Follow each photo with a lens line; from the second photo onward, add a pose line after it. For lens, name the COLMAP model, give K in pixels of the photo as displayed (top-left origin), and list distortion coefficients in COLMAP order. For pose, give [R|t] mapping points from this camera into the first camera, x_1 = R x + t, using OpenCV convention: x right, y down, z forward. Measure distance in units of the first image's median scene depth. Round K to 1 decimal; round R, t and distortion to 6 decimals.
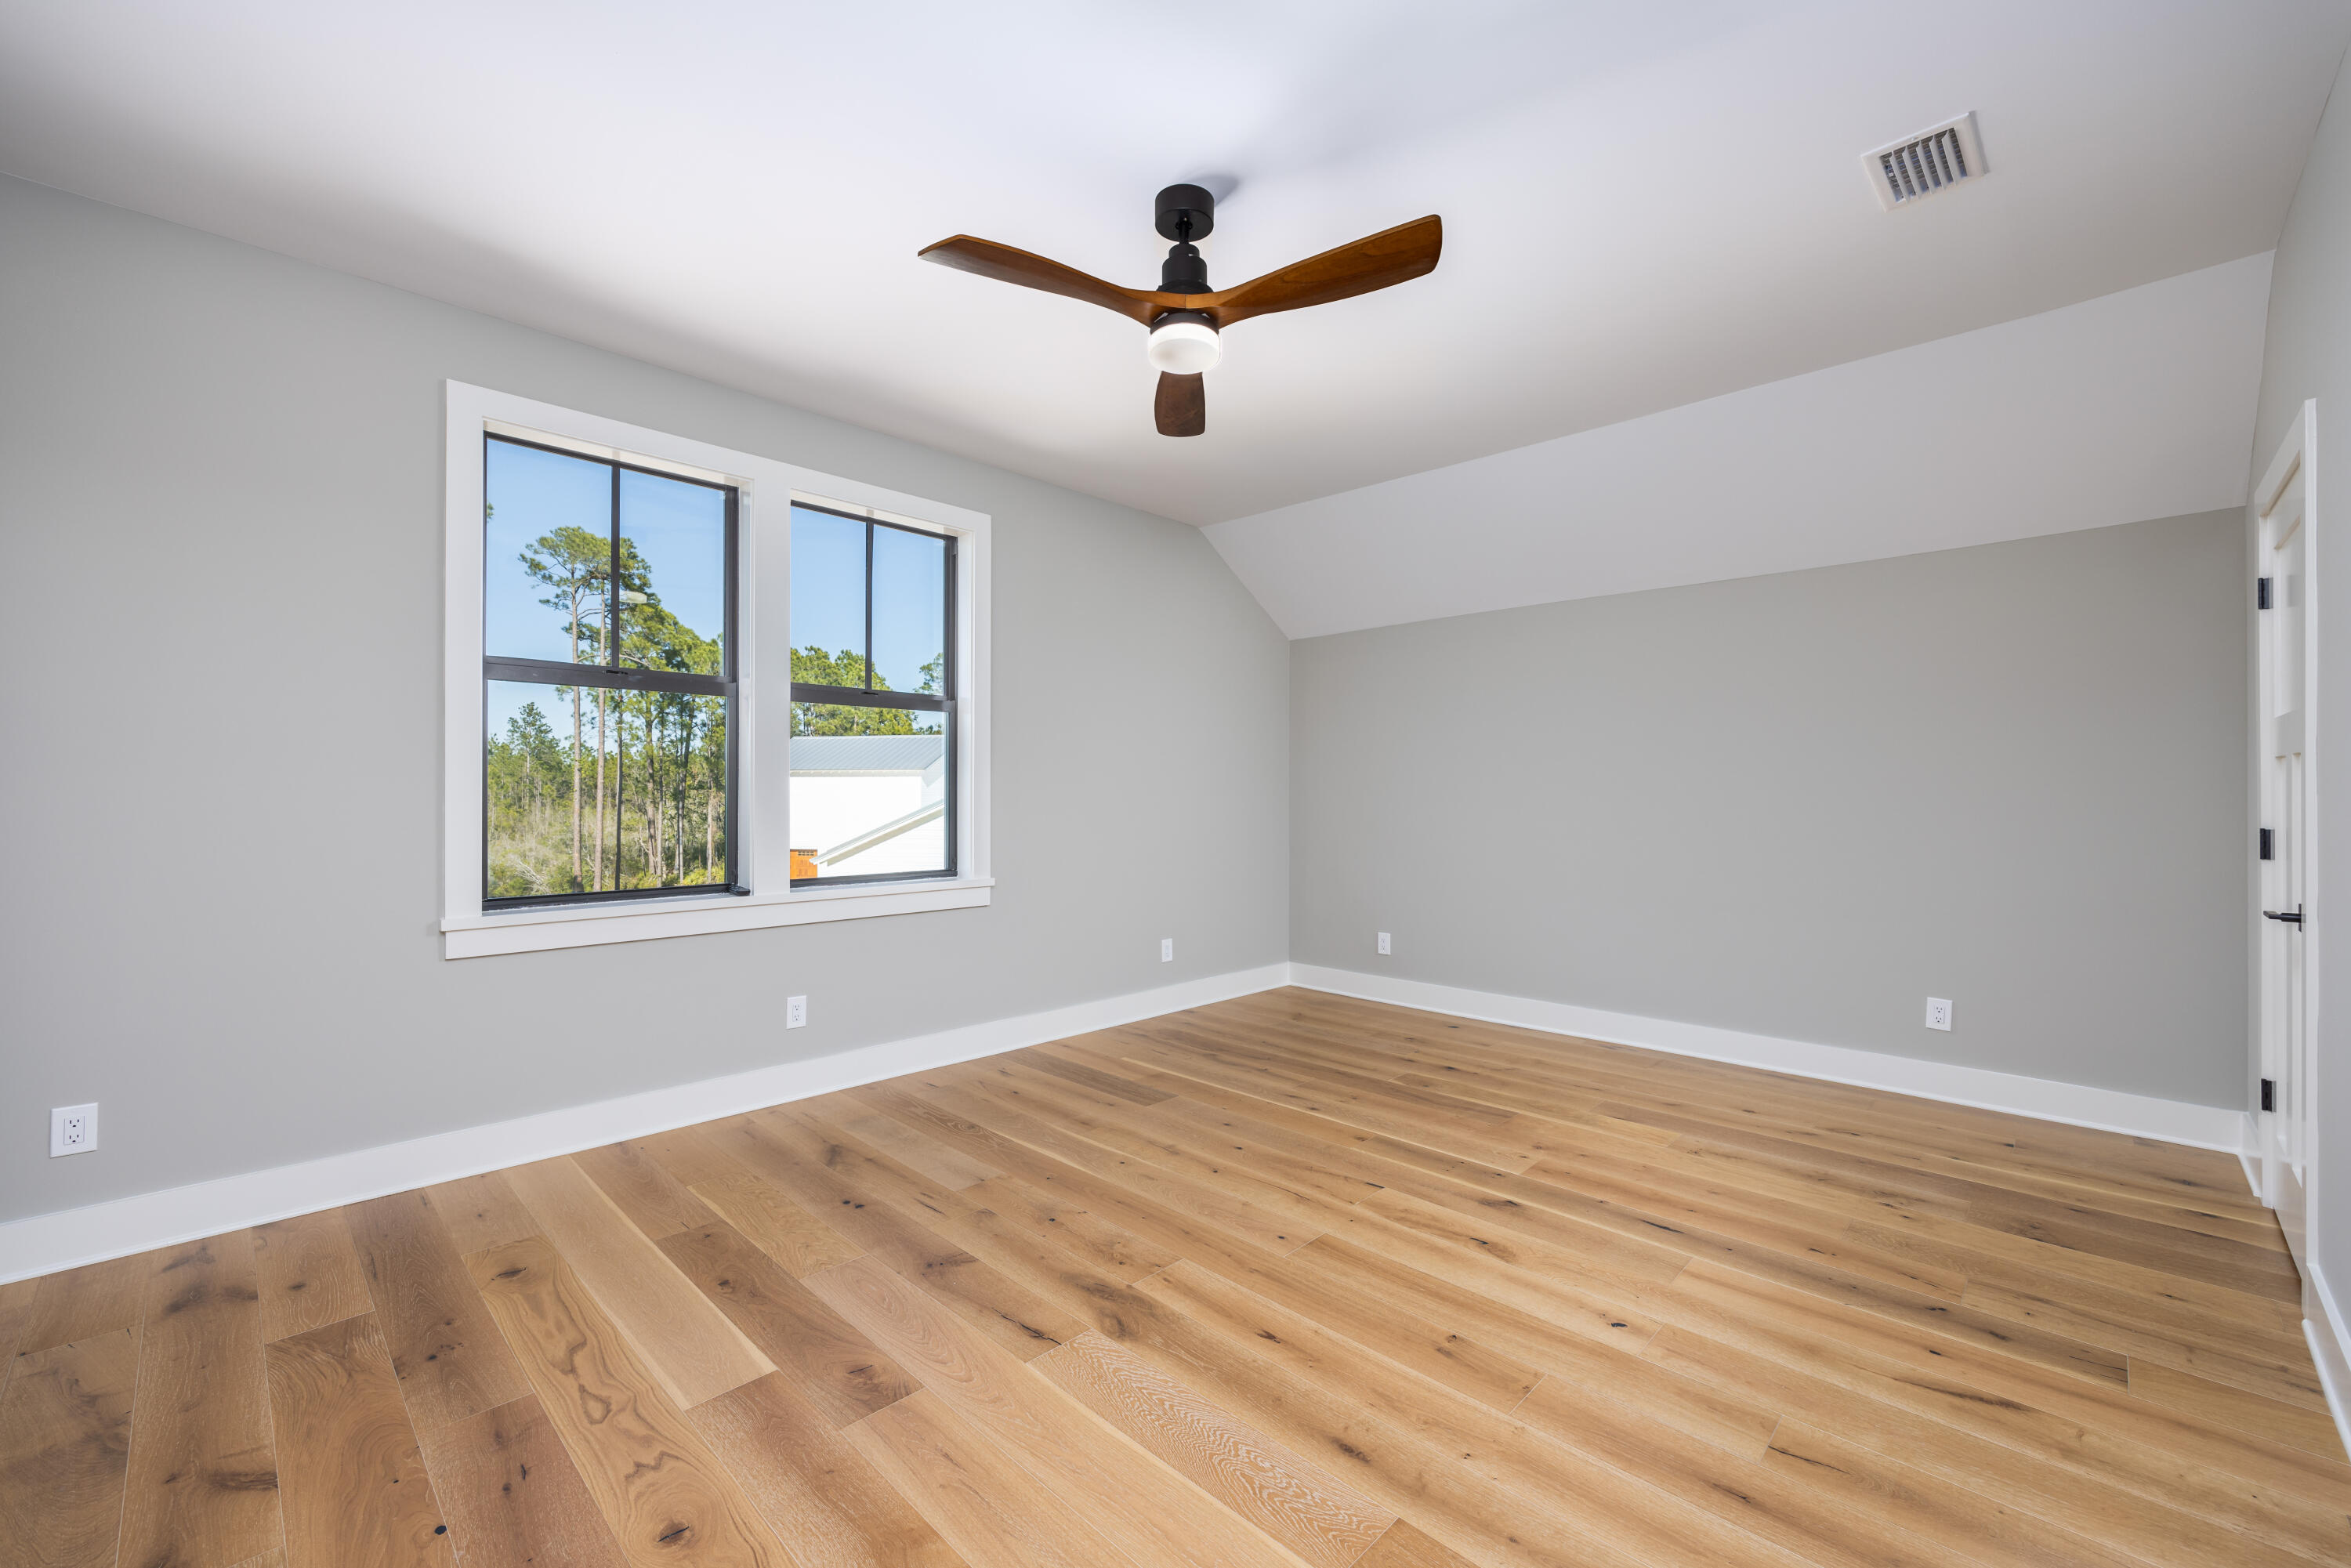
lens RADIAL K [[948.2, 0, 1180.5], [0, 948.2, 775.9], [0, 0, 1]] dist [-0.007364, -0.000088]
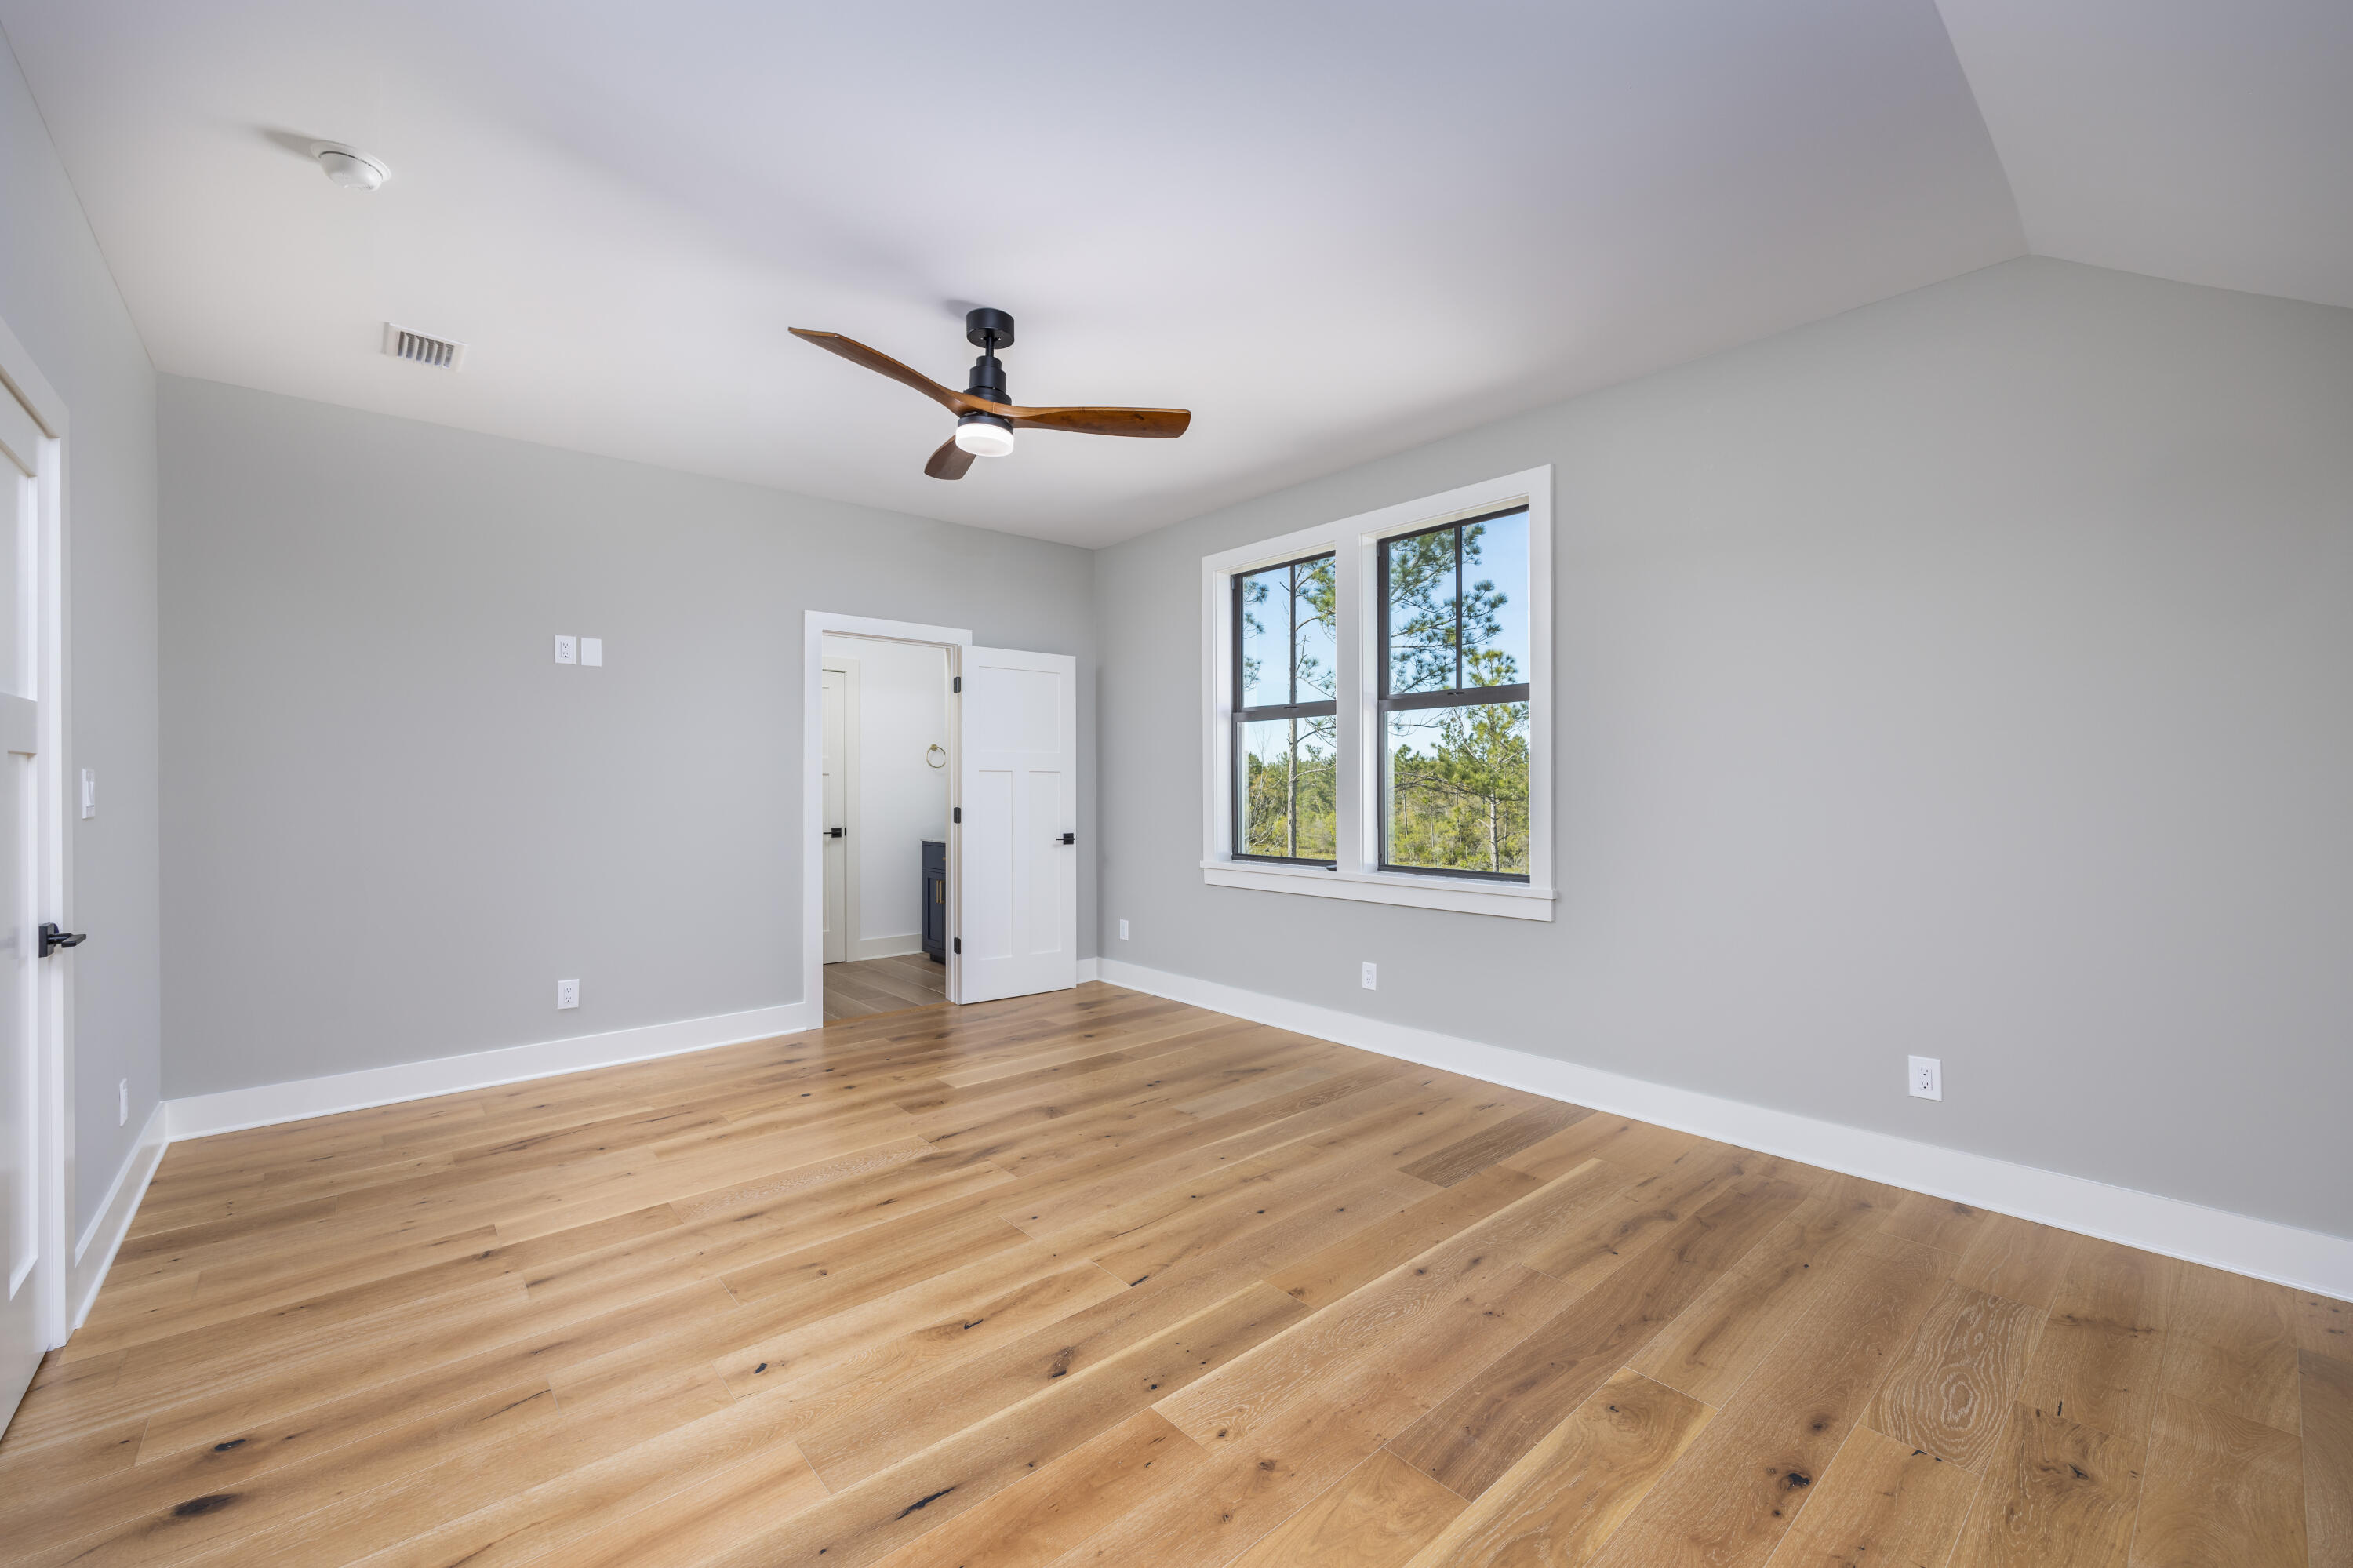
lens RADIAL K [[949.1, 0, 1186.7], [0, 949.1, 769.7], [0, 0, 1]] dist [-0.007364, -0.000088]
pose [[-0.078054, -0.018897, -0.996770, 0.950787], [0.020713, 0.999574, -0.020572, 0.014458], [0.996734, -0.022252, -0.077629, 1.043864]]
